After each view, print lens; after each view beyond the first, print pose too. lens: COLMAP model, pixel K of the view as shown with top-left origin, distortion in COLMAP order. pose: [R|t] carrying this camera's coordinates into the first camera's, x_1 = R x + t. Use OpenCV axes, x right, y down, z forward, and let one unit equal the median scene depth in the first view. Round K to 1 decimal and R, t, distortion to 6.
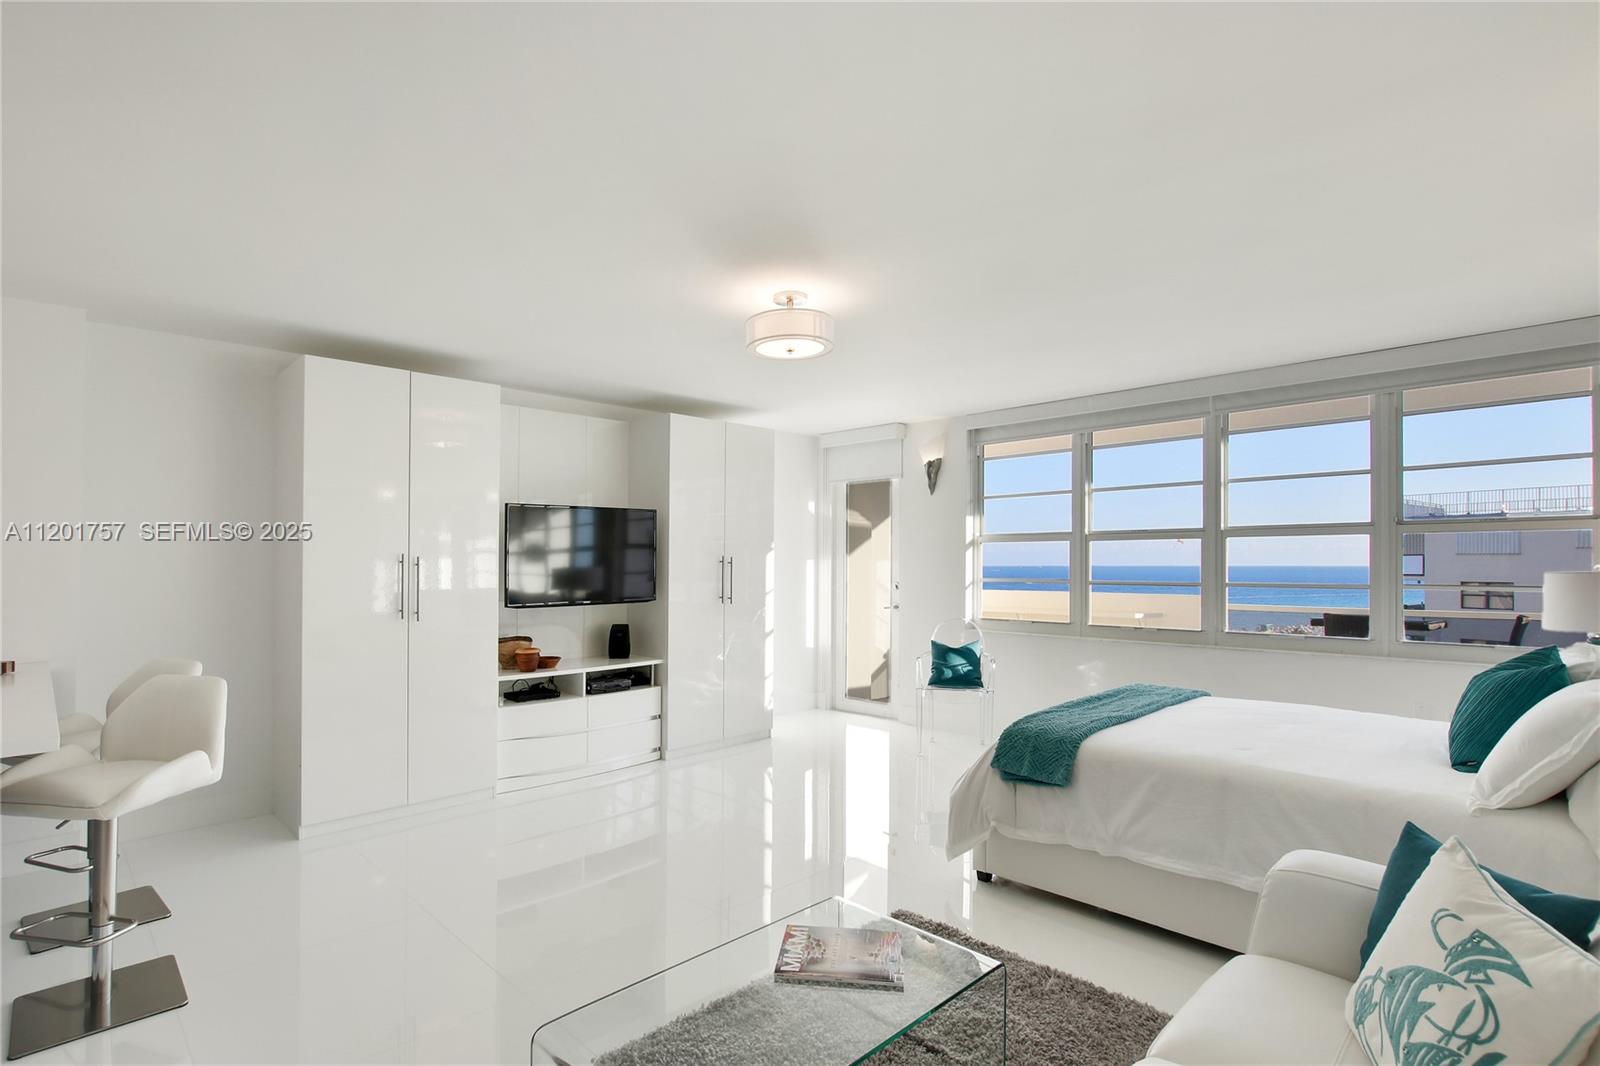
lens RADIAL K [[789.2, 0, 799.1], [0, 789.2, 560.6], [0, 0, 1]] dist [-0.000150, 0.000008]
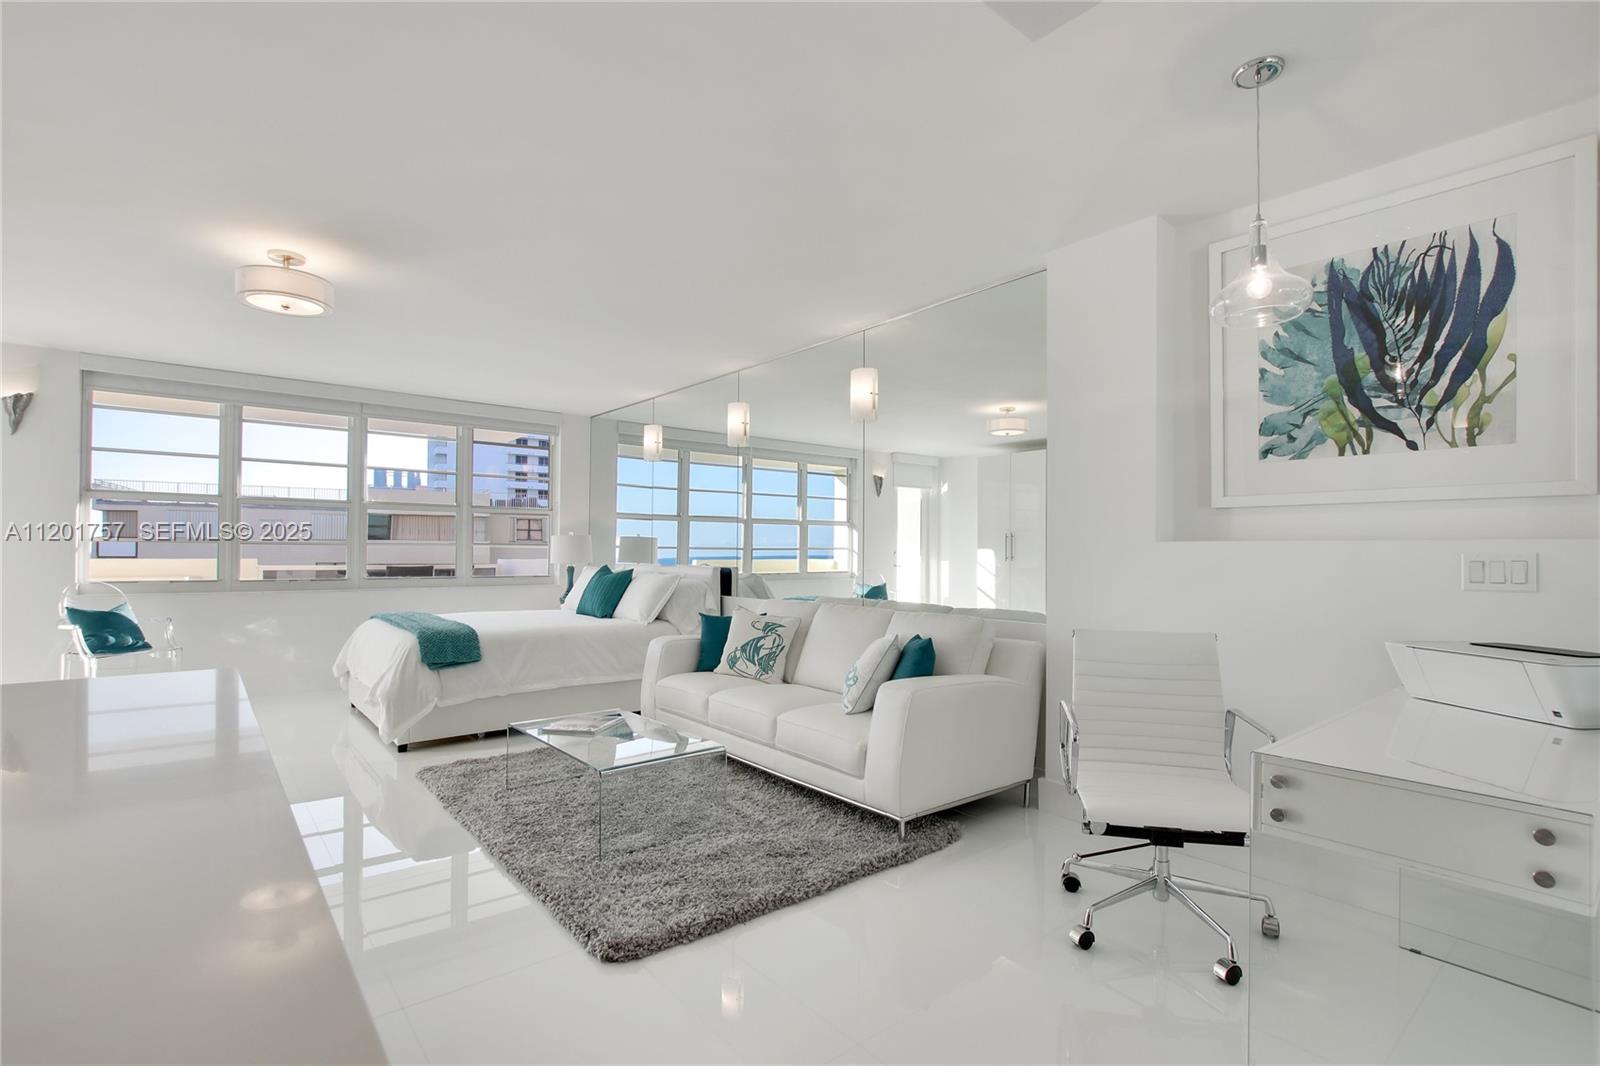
lens RADIAL K [[763.3, 0, 792.3], [0, 763.3, 538.8], [0, 0, 1]] dist [-0.001494, -0.000061]
pose [[0.091282, 0.027390, 0.995448, -0.579396], [-0.007625, 0.999612, -0.026806, 0.042672], [-0.995796, -0.005143, 0.091455, 0.130011]]
